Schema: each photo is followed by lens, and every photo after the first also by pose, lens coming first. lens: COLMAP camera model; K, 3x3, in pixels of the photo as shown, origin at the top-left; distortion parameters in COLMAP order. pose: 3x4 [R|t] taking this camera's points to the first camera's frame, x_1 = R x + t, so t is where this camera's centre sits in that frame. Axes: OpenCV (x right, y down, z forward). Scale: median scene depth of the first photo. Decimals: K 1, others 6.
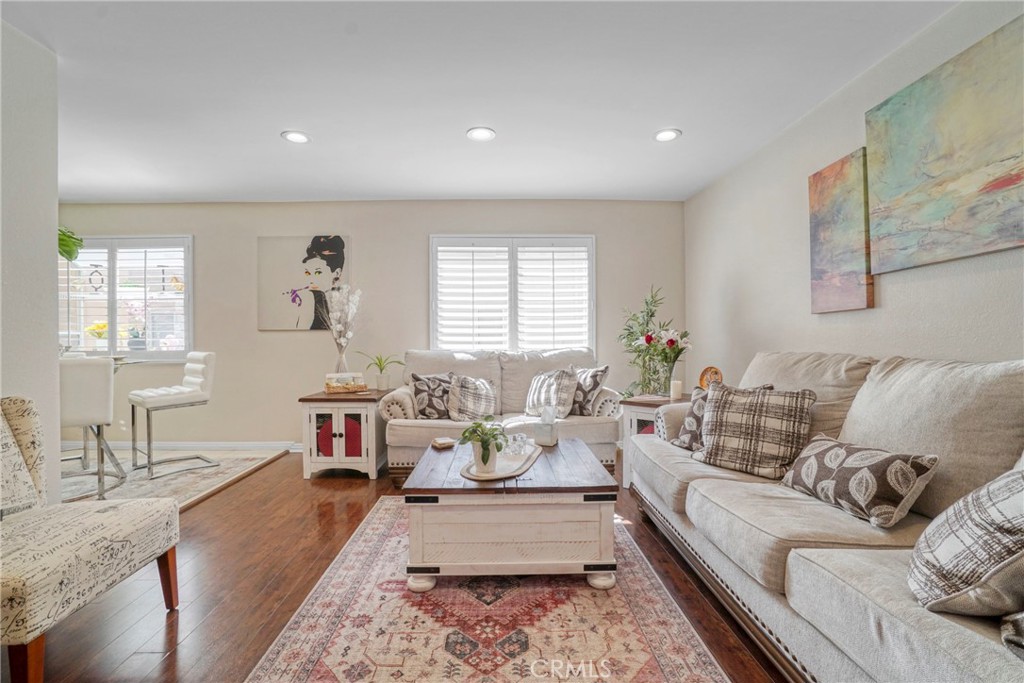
lens RADIAL K [[453.9, 0, 508.5], [0, 453.9, 346.5], [0, 0, 1]] dist [-0.056218, 0.020768]
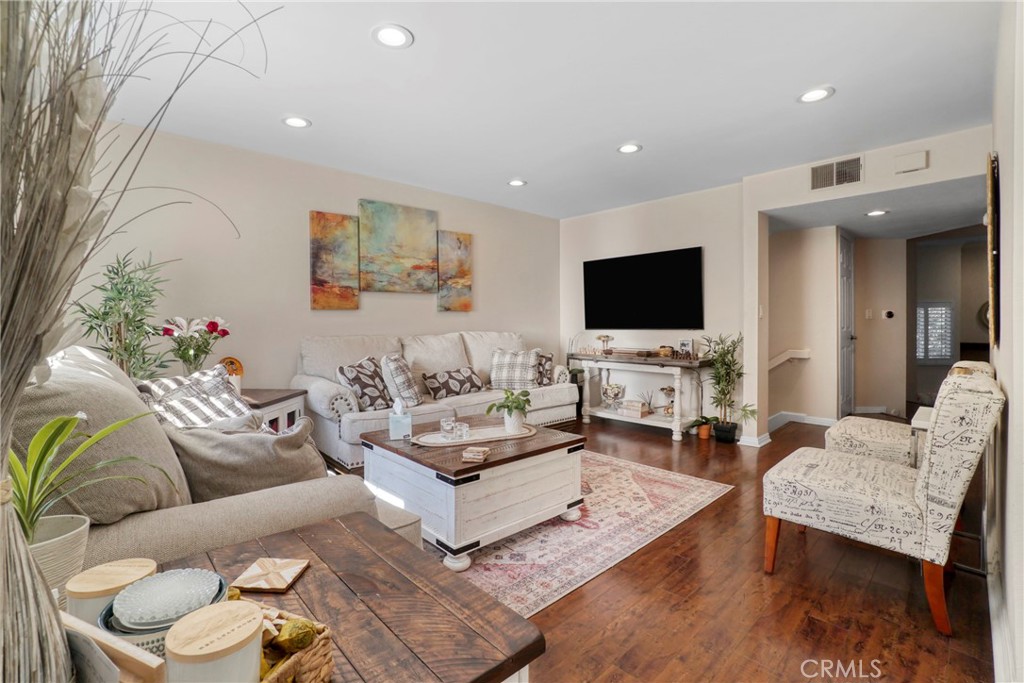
lens RADIAL K [[467.5, 0, 499.6], [0, 467.5, 324.4], [0, 0, 1]] dist [-0.060066, 0.021486]
pose [[-0.653800, 0.009556, 0.756607, -0.829540], [0.020396, 0.999780, 0.004996, -0.021496], [-0.756392, 0.018698, -0.653851, 1.556280]]
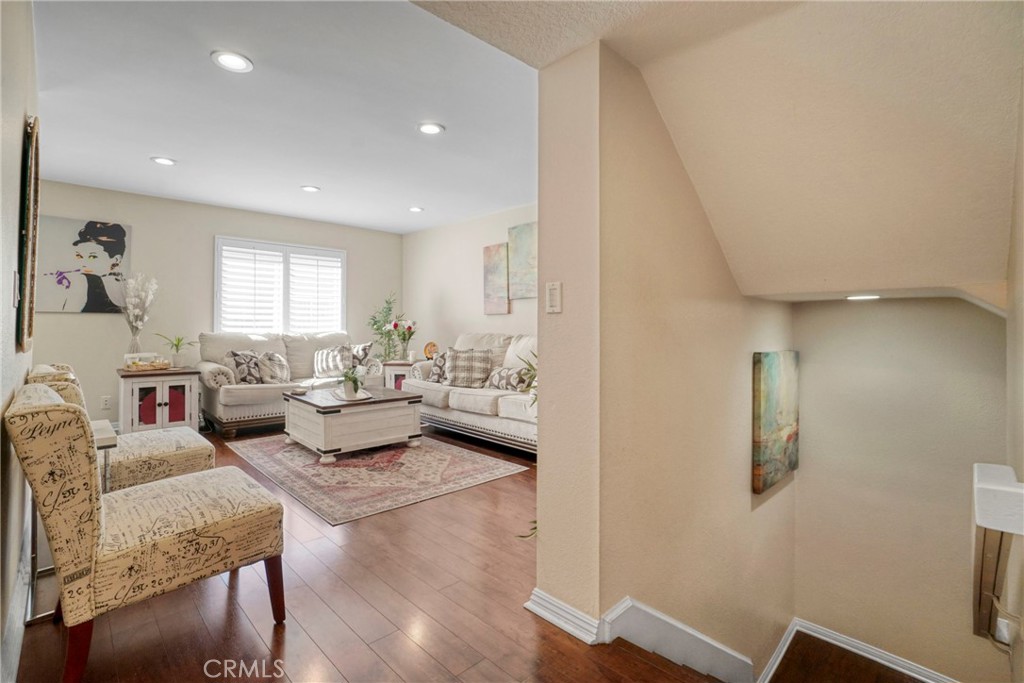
lens RADIAL K [[467.5, 0, 499.6], [0, 467.5, 324.4], [0, 0, 1]] dist [-0.060066, 0.021486]
pose [[0.739600, 0.013001, 0.672921, -0.726868], [-0.002611, 0.999861, -0.016447, 0.007011], [-0.673041, 0.010407, 0.739532, -0.653335]]
